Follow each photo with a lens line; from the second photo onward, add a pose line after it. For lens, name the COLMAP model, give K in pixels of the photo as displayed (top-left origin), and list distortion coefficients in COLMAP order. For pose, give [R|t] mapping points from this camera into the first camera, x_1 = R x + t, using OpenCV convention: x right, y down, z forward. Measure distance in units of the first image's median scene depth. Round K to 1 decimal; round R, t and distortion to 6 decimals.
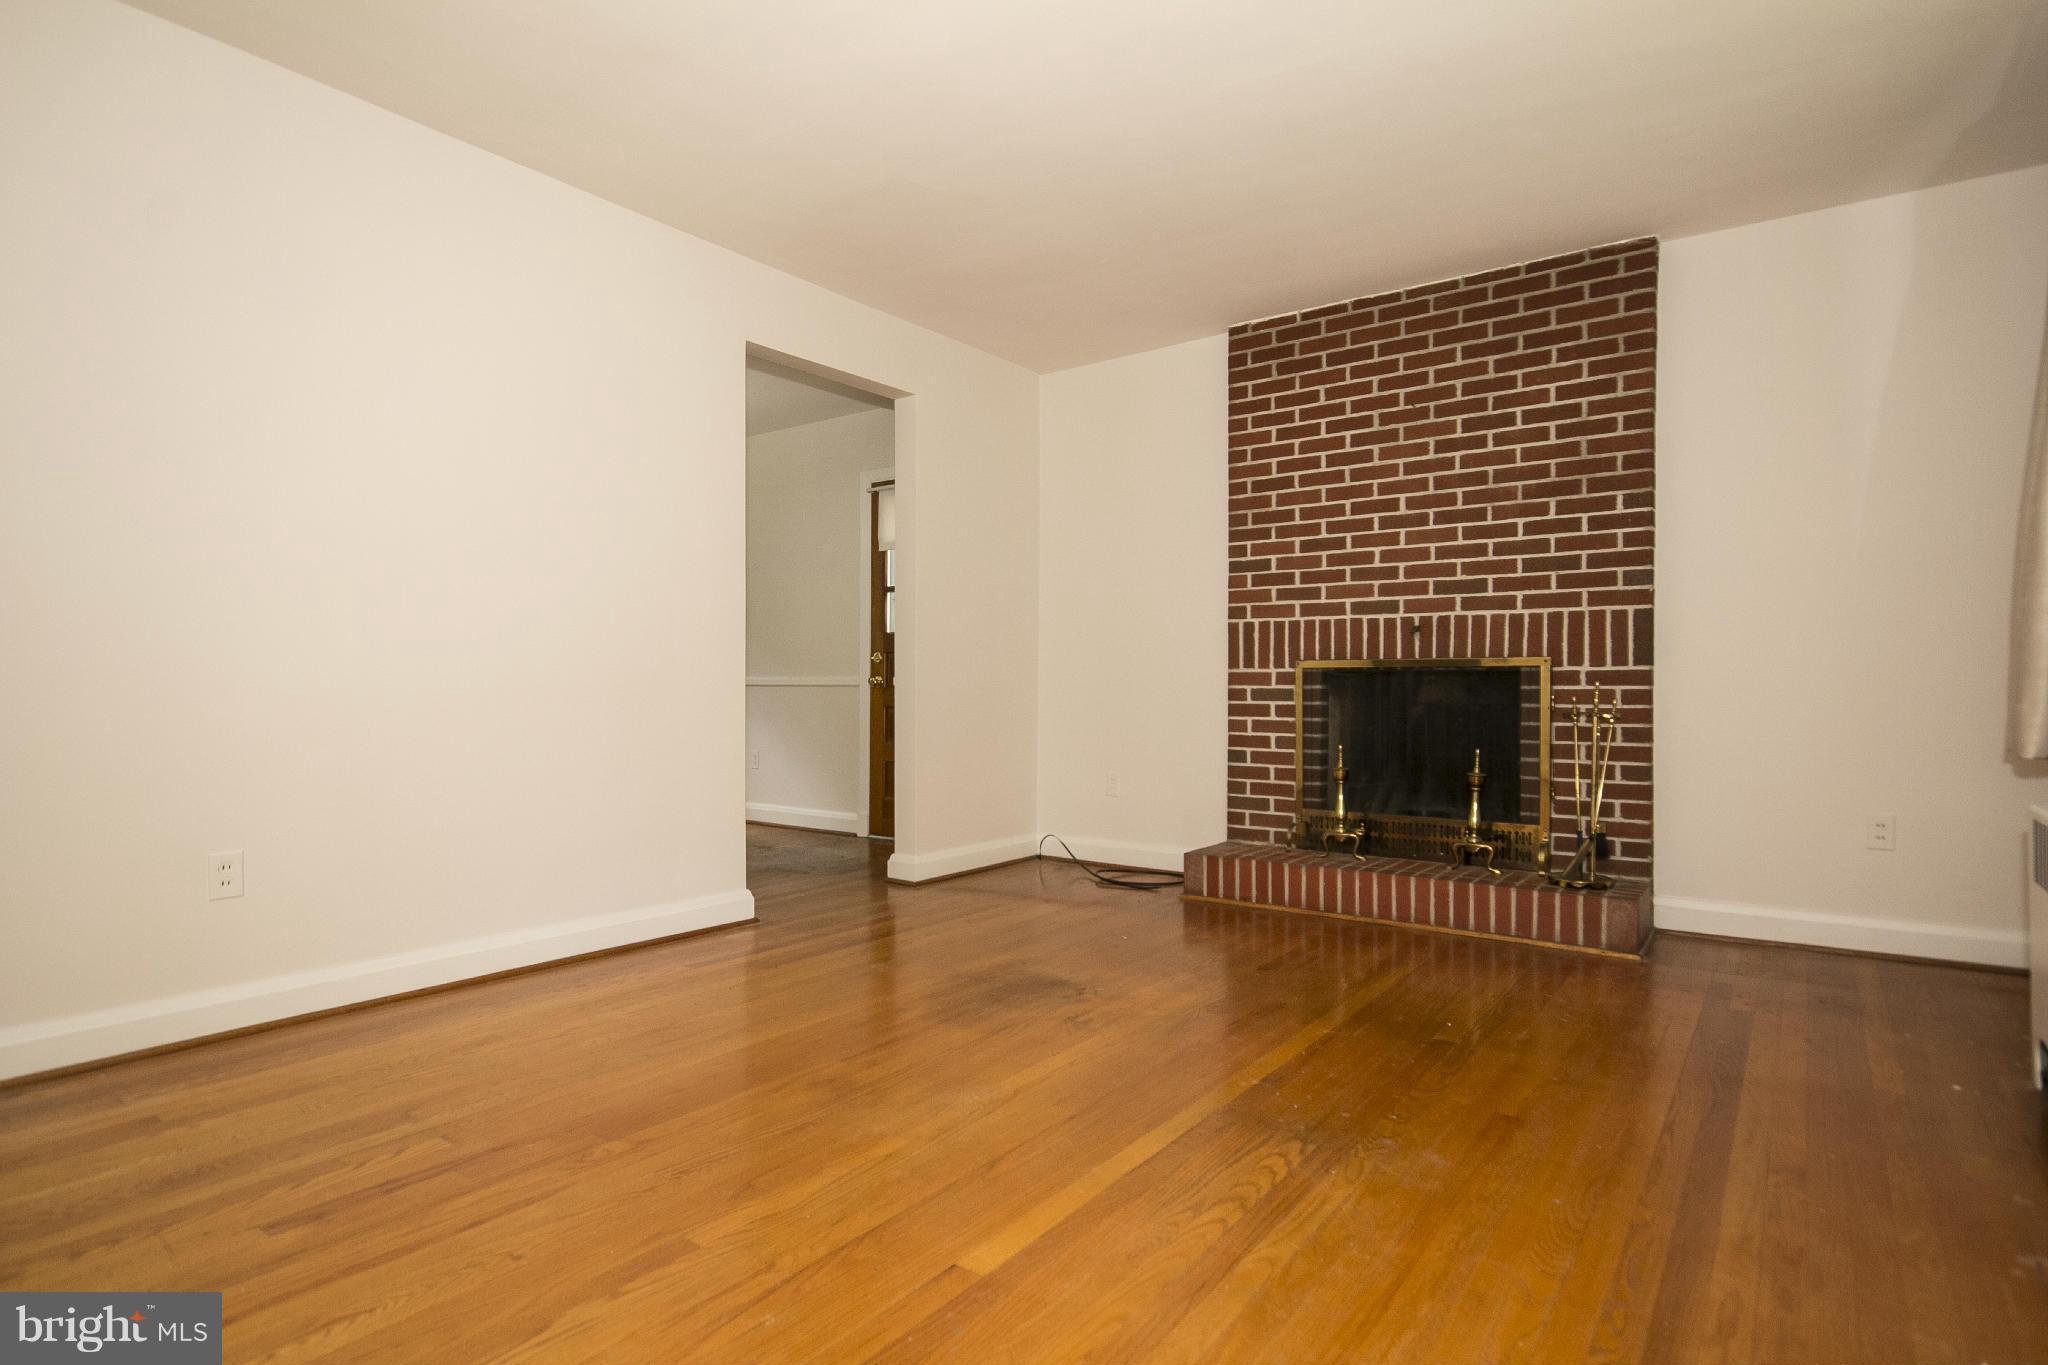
lens RADIAL K [[1045.1, 0, 1033.5], [0, 1045.1, 693.0], [0, 0, 1]] dist [0.000266, 0.002250]
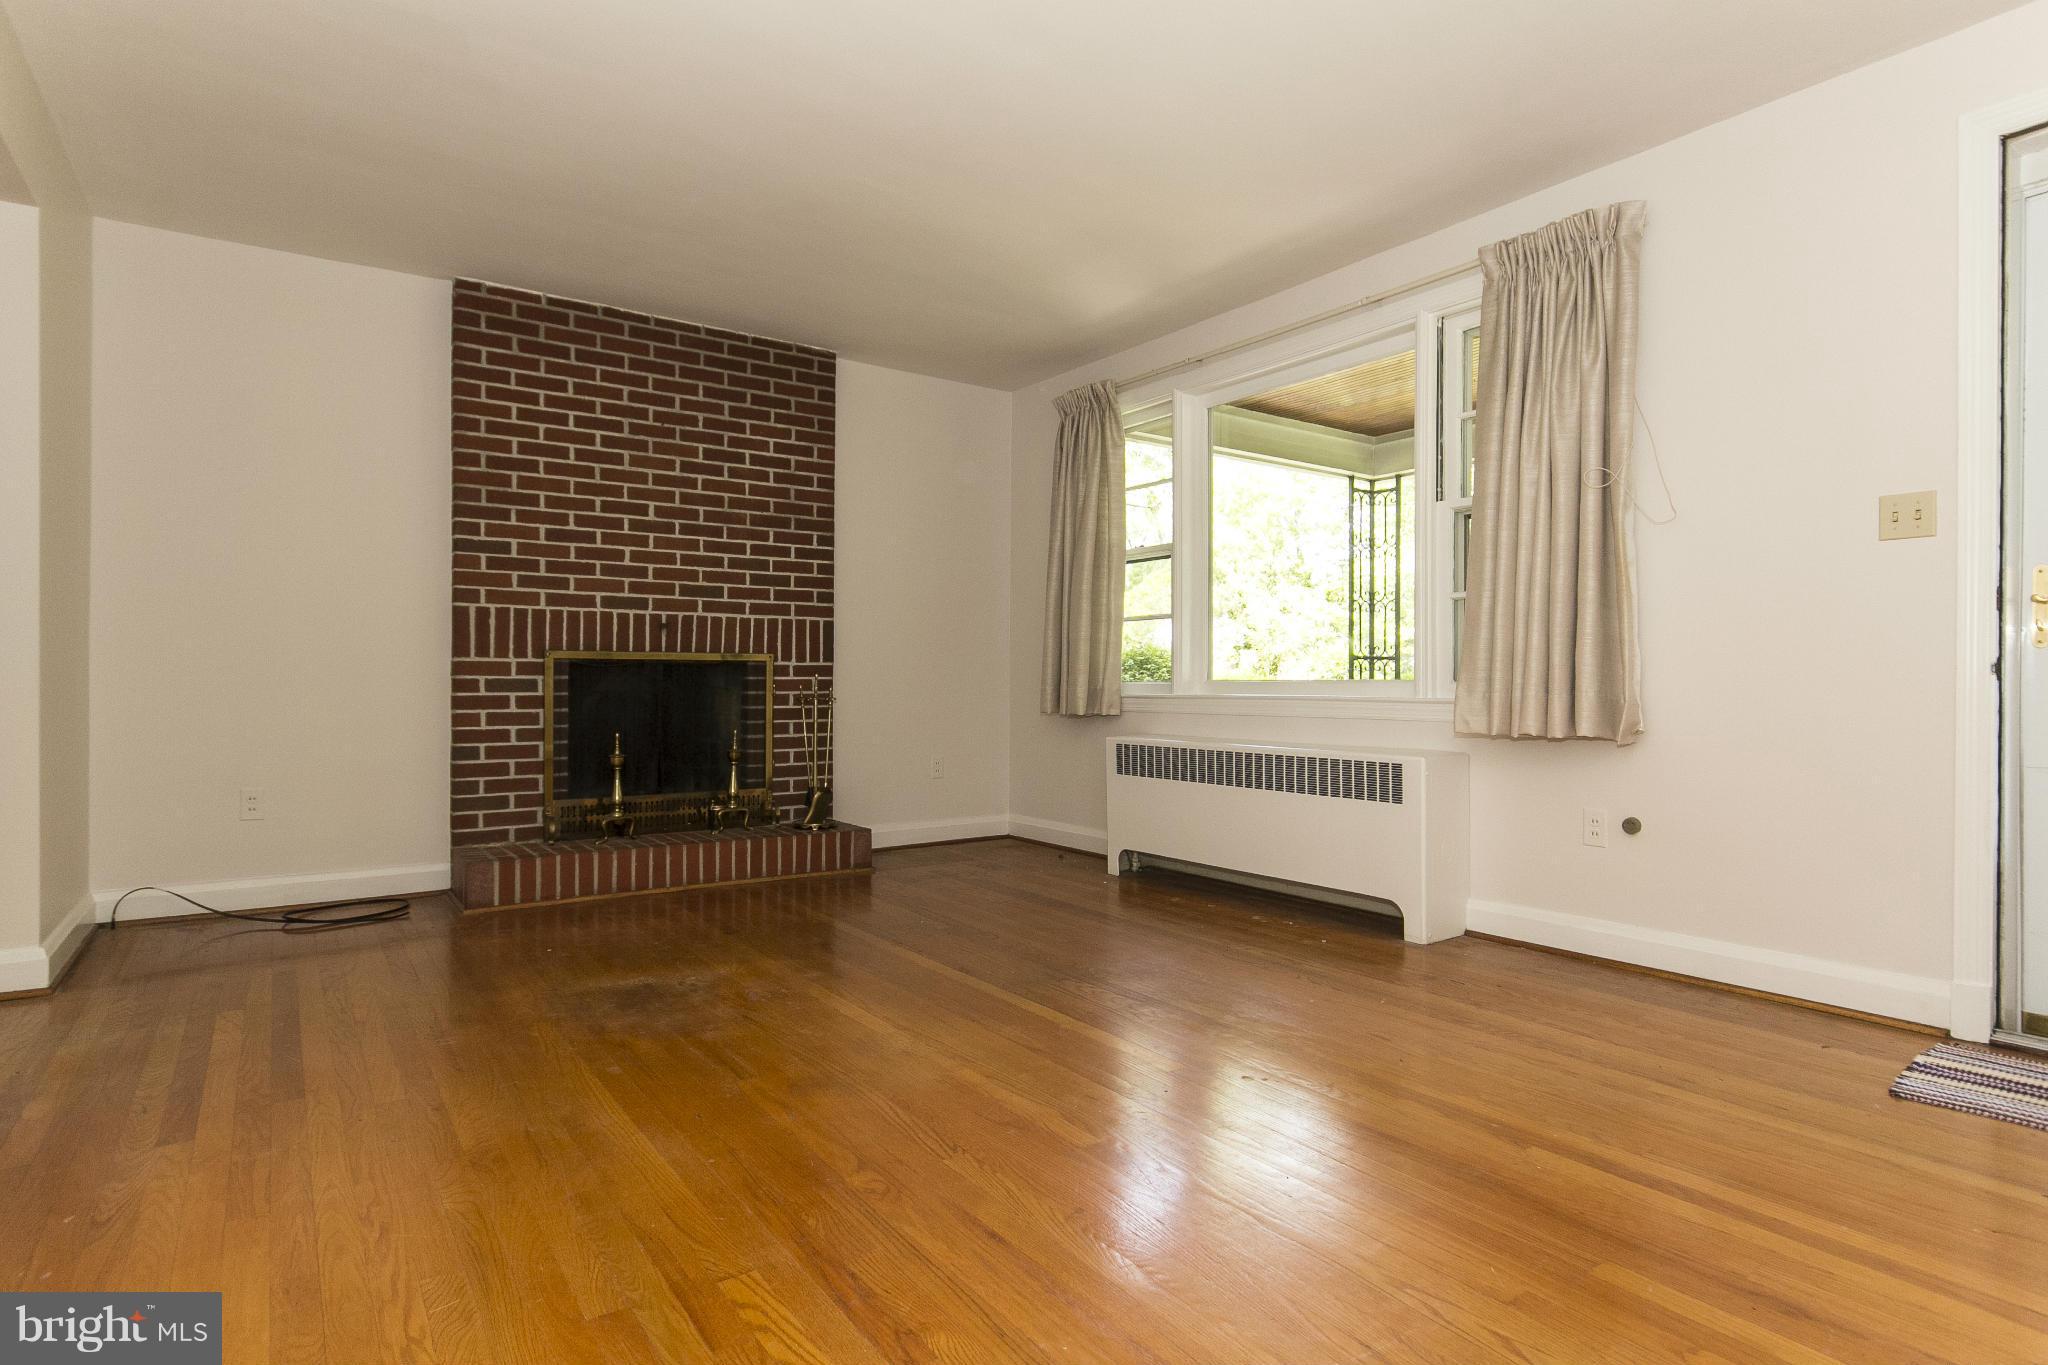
lens RADIAL K [[1068.7, 0, 1022.7], [0, 1068.7, 683.9], [0, 0, 1]] dist [0.000067, 0.001883]
pose [[0.332924, -0.004364, 0.942944, -0.576169], [0.005109, 0.999983, 0.002824, -0.000337], [-0.942940, 0.003878, 0.332941, 0.259618]]
